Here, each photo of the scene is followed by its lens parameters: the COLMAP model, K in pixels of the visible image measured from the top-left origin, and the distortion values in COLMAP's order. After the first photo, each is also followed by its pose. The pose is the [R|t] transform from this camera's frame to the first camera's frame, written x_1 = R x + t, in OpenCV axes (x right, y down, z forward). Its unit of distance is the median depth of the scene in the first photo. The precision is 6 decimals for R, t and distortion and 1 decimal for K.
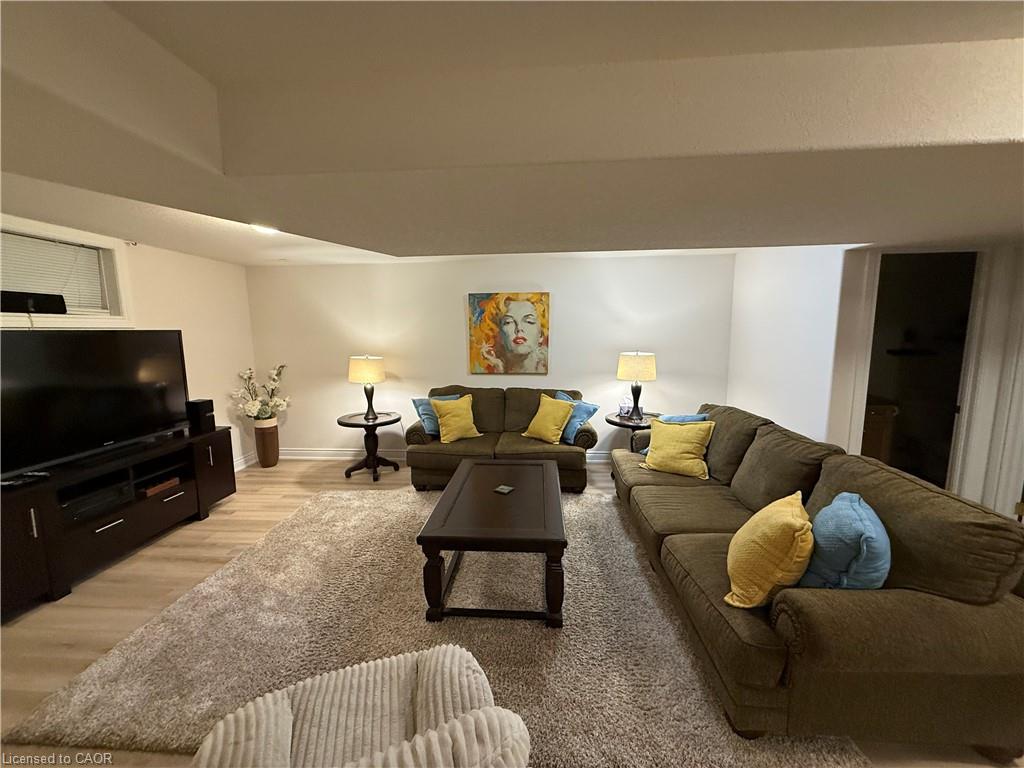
lens RADIAL K [[408.5, 0, 508.7], [0, 408.5, 384.9], [0, 0, 1]] dist [-0.000893, -0.000230]
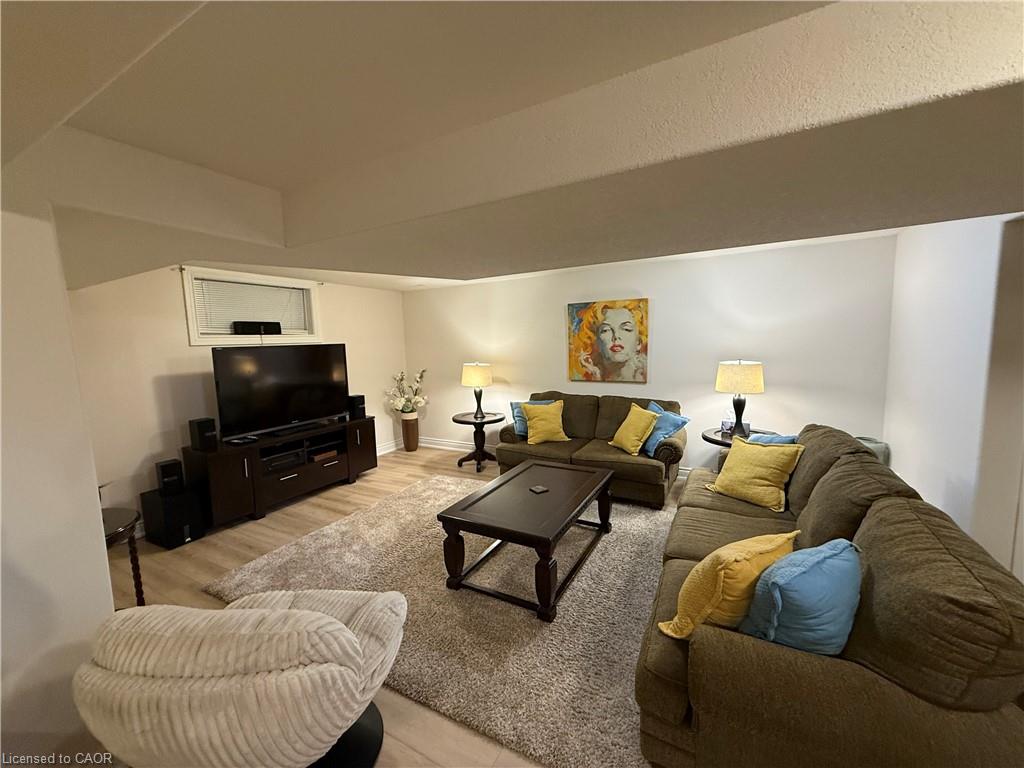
lens RADIAL K [[408.5, 0, 508.7], [0, 408.5, 384.9], [0, 0, 1]] dist [-0.000893, -0.000230]
pose [[0.905922, 0.029217, -0.422435, 0.232145], [-0.034605, 0.999388, -0.005092, -0.006399], [0.422028, 0.019231, 0.906379, -0.008678]]
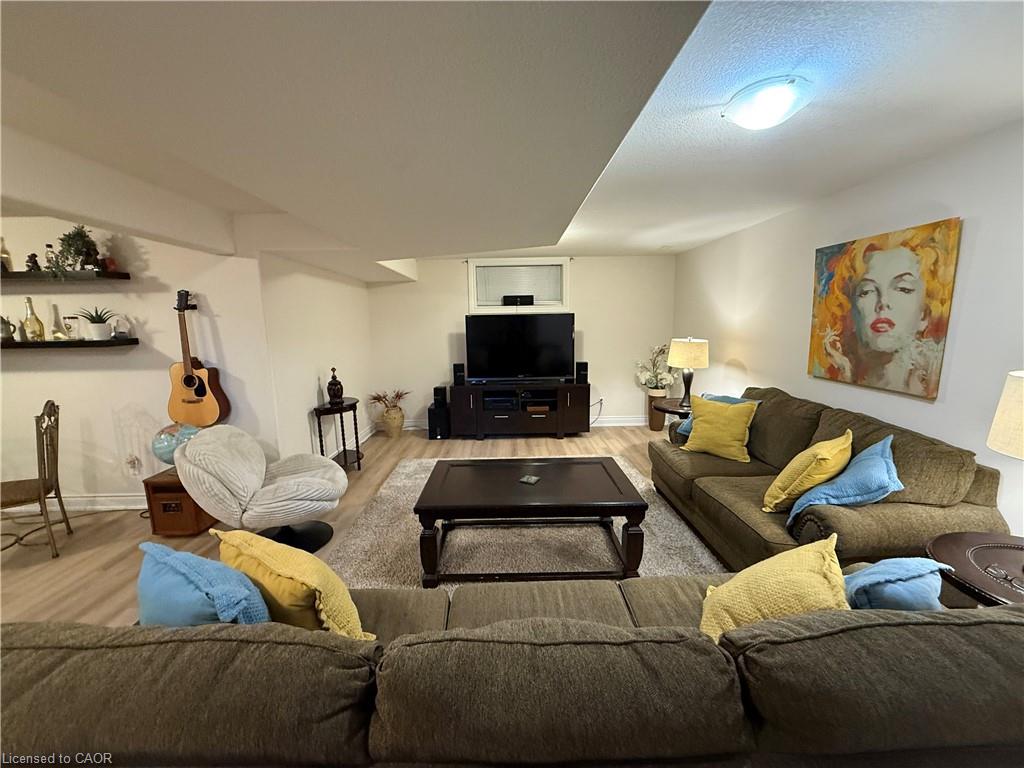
lens RADIAL K [[408.5, 0, 508.7], [0, 408.5, 384.9], [0, 0, 1]] dist [-0.000893, -0.000230]
pose [[0.076323, 0.164486, -0.983422, 0.569939], [-0.113394, 0.981332, 0.155336, -0.067363], [0.990614, 0.099658, 0.093550, 0.535210]]
